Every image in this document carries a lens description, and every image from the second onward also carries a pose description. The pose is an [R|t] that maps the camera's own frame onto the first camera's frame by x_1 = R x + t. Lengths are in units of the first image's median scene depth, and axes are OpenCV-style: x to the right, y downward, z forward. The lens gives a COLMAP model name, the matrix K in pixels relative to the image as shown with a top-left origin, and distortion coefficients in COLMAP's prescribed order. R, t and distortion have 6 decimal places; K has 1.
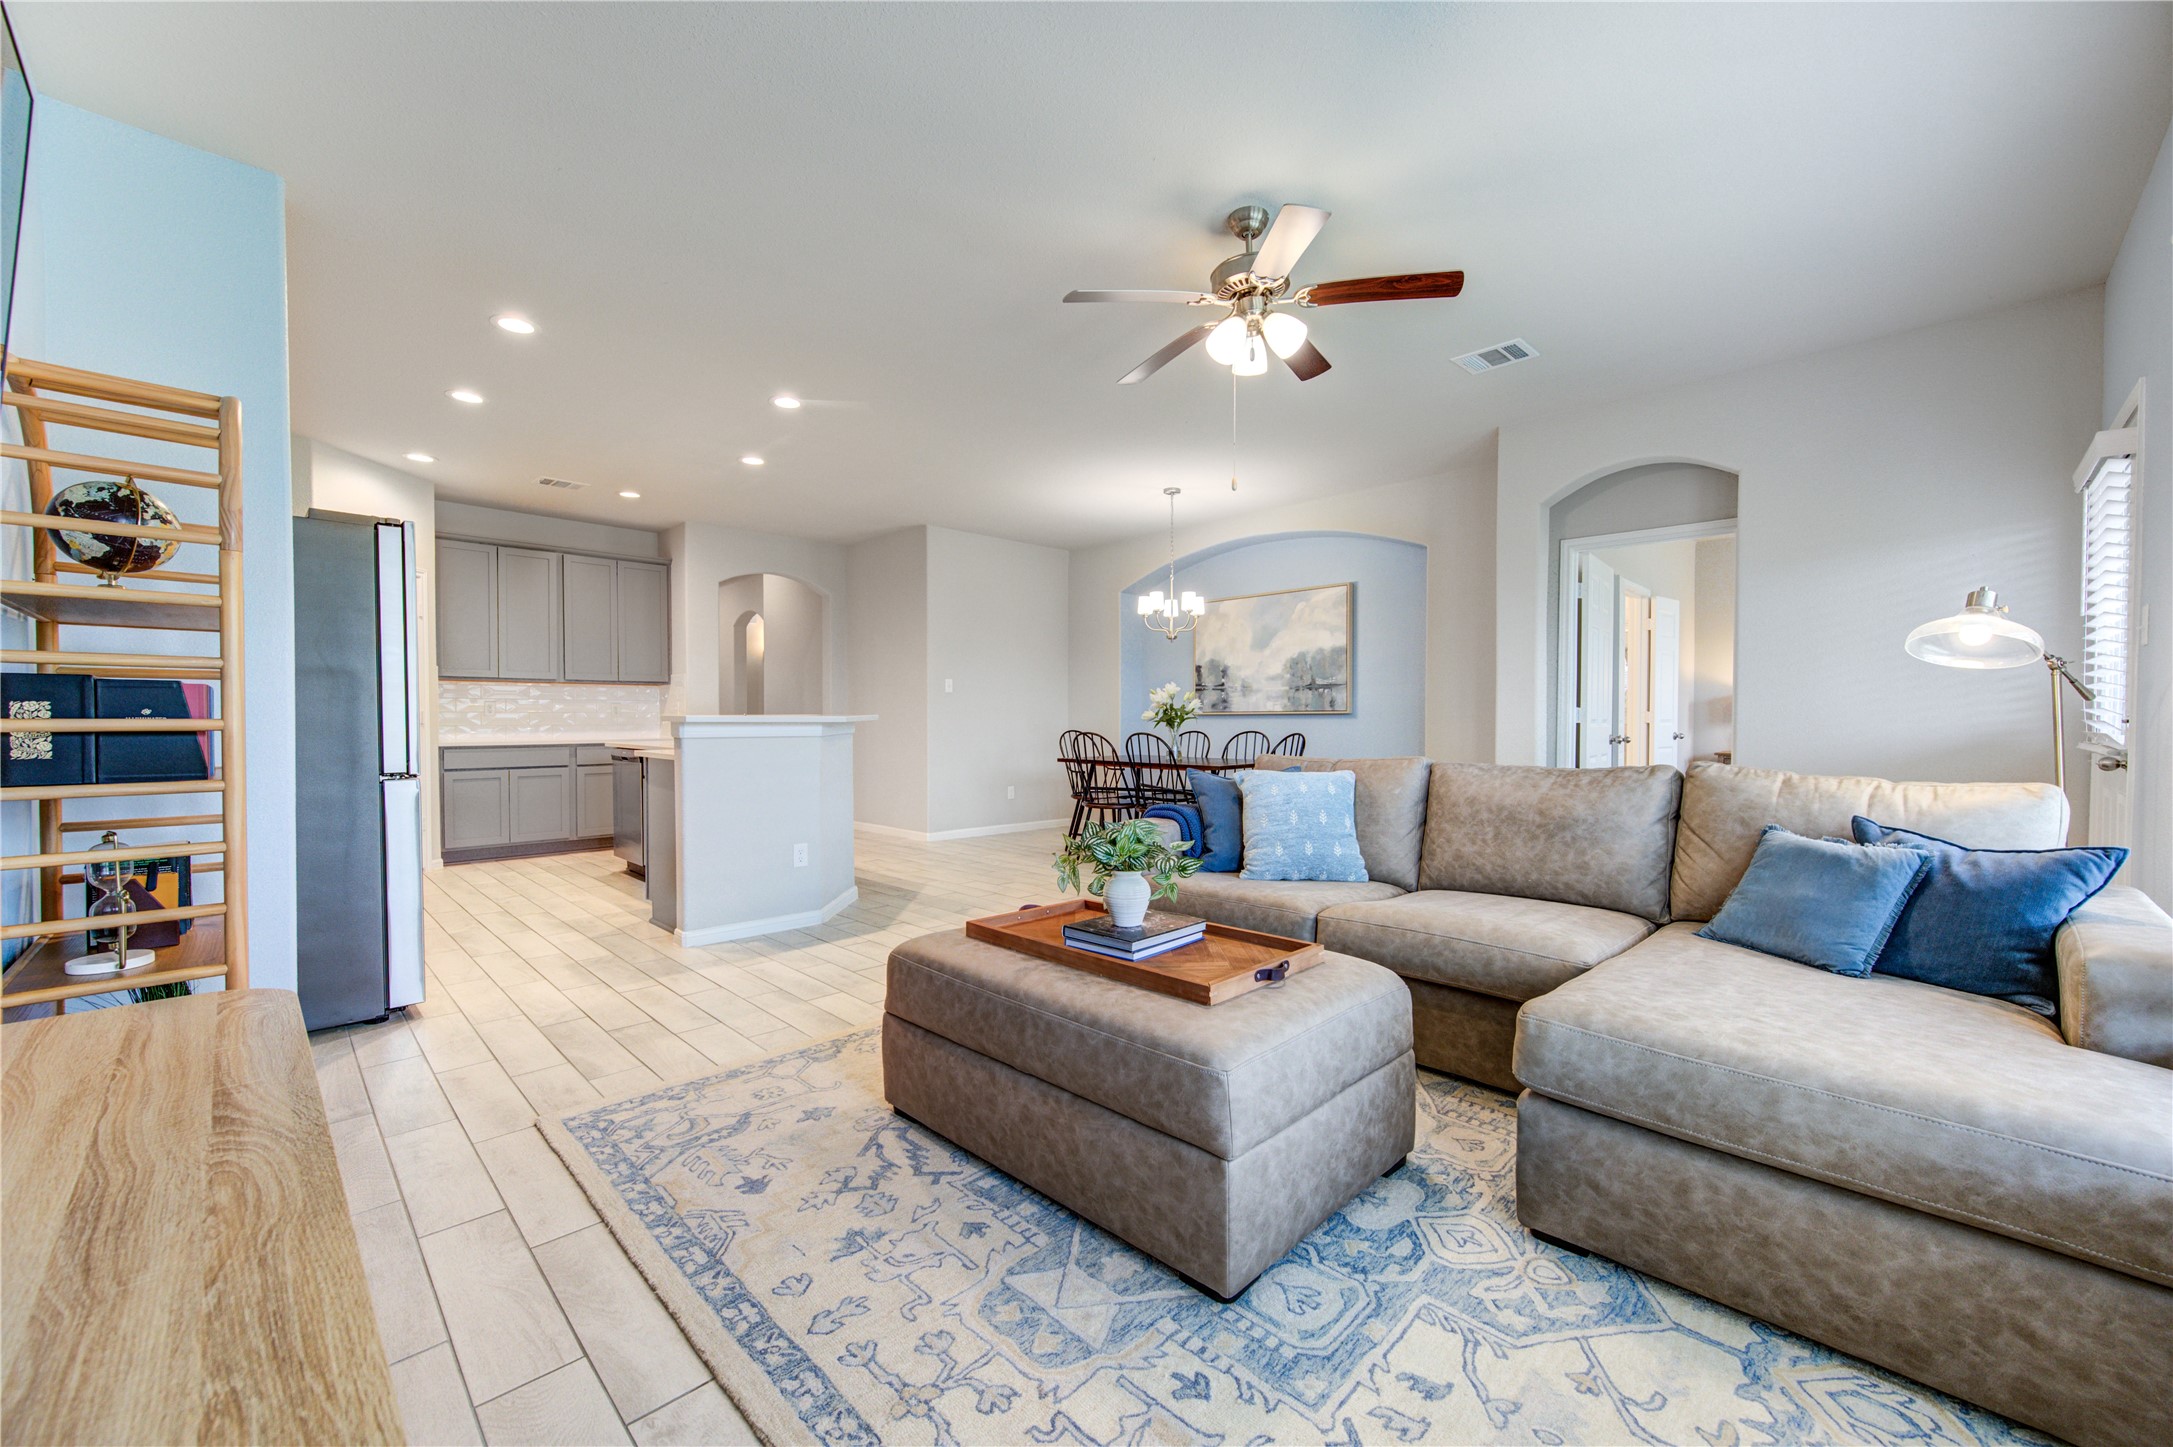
lens RADIAL K [[848.8, 0, 1091.0], [0, 848.8, 729.3], [0, 0, 1]] dist [0.003296, 0.000148]
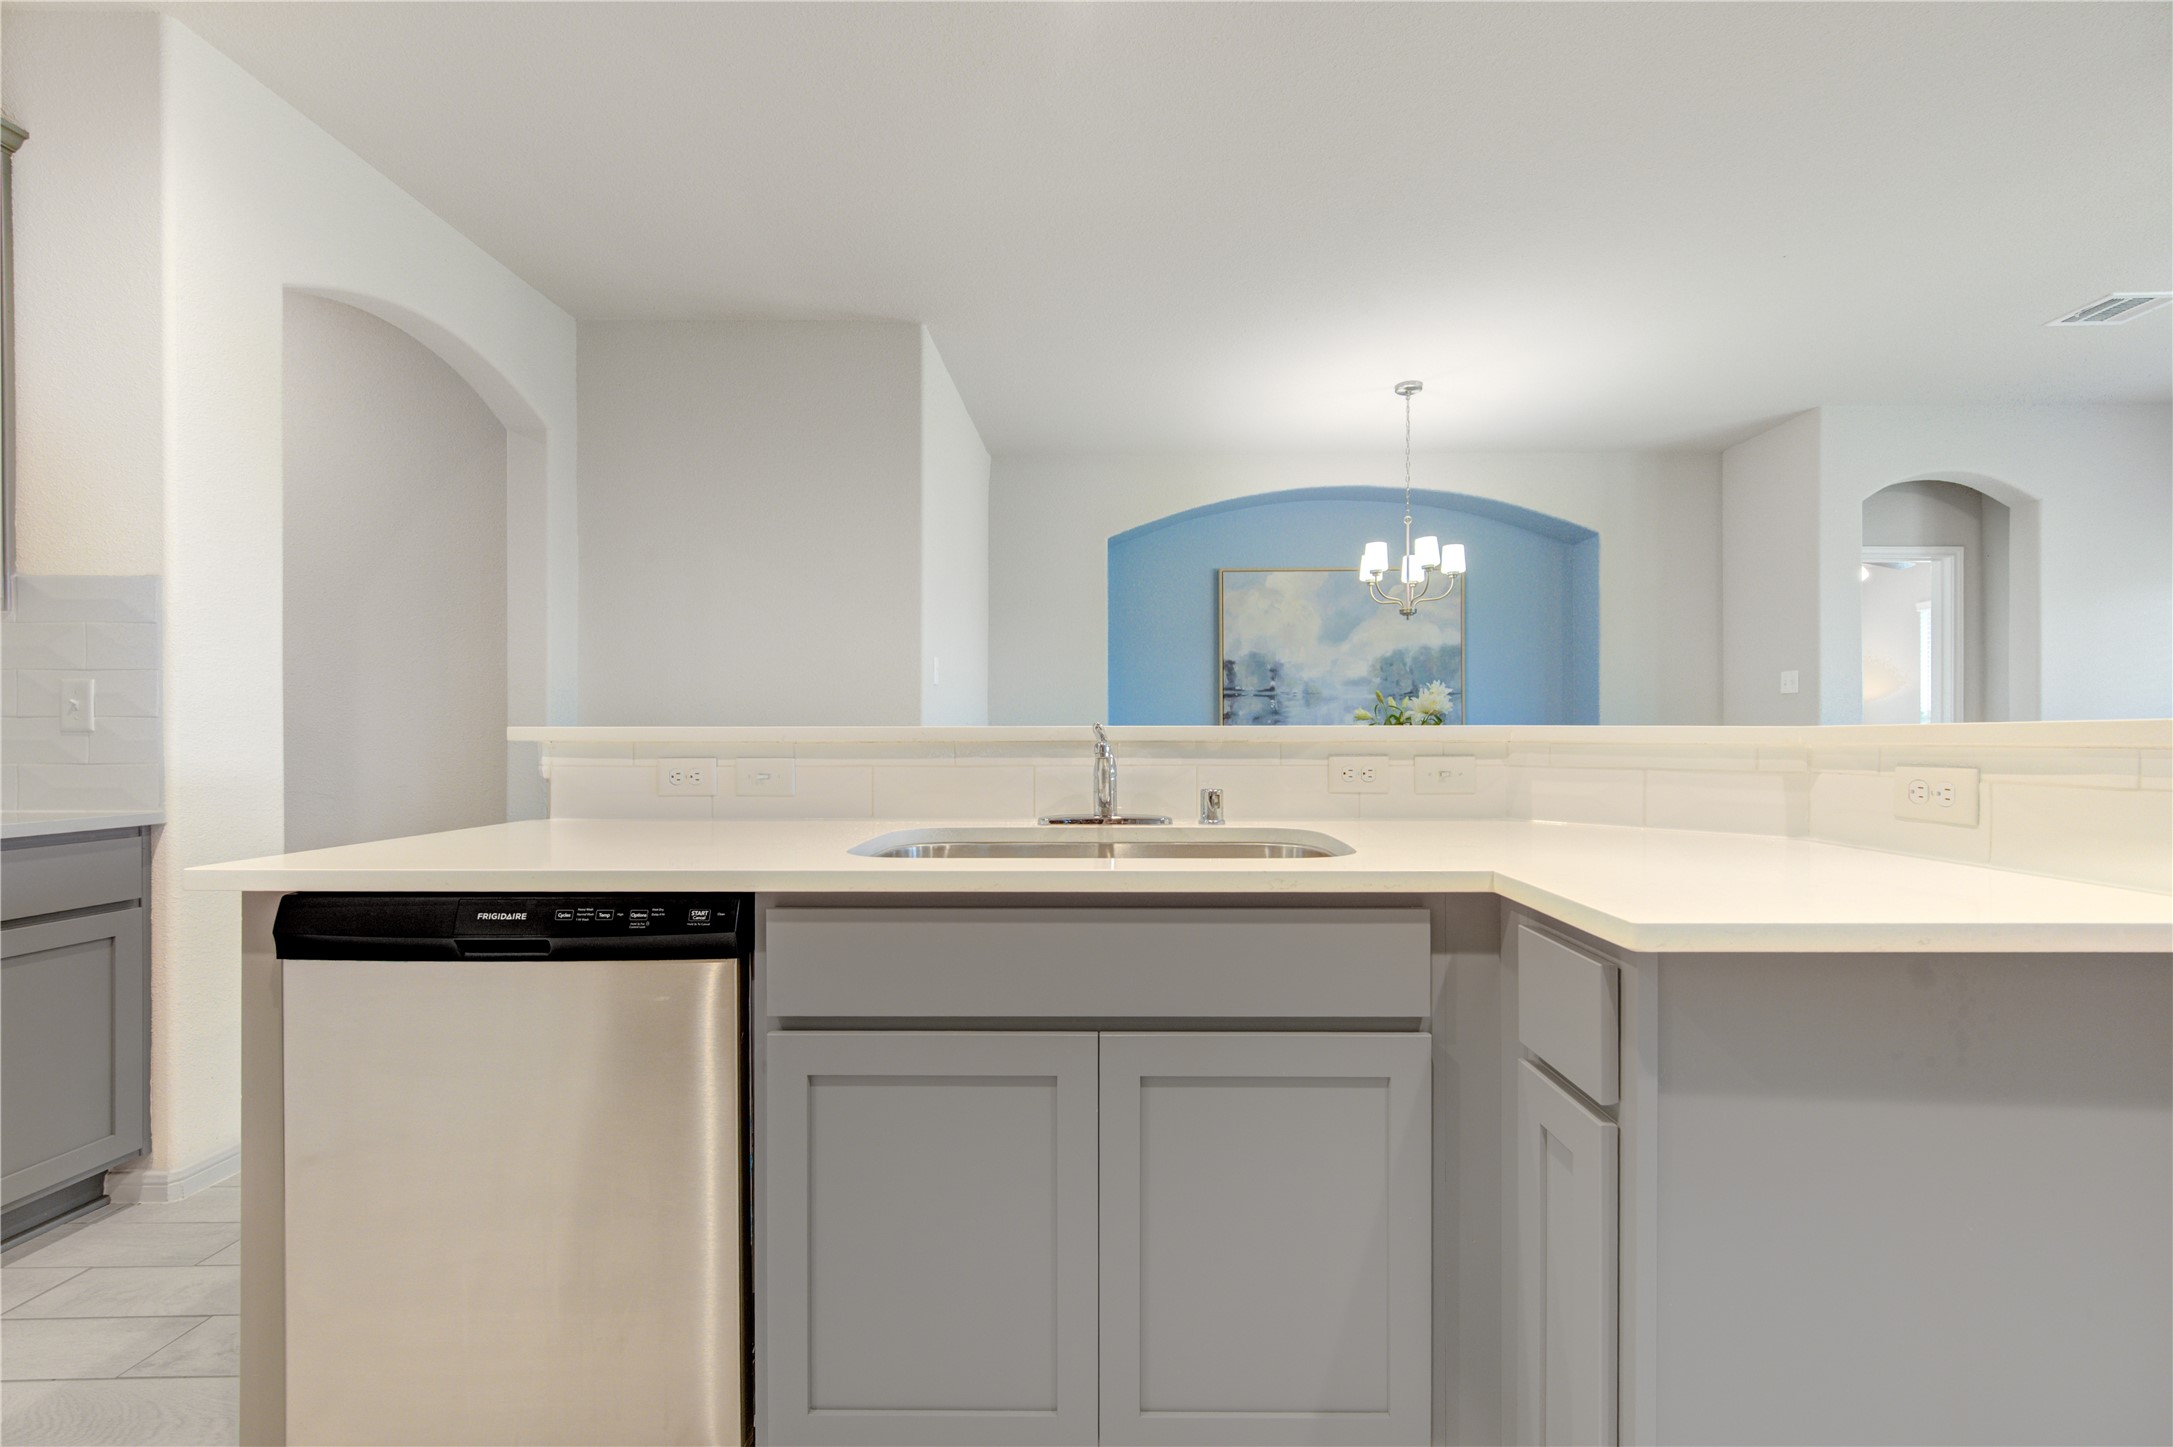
lens RADIAL K [[872.4, 0, 1110.3], [0, 872.4, 736.0], [0, 0, 1]] dist [0.001750, 0.000357]
pose [[0.708646, -0.000469, 0.705564, -0.499706], [0.010663, 0.999893, -0.010045, -0.008407], [-0.705484, 0.014641, 0.708575, 0.637910]]
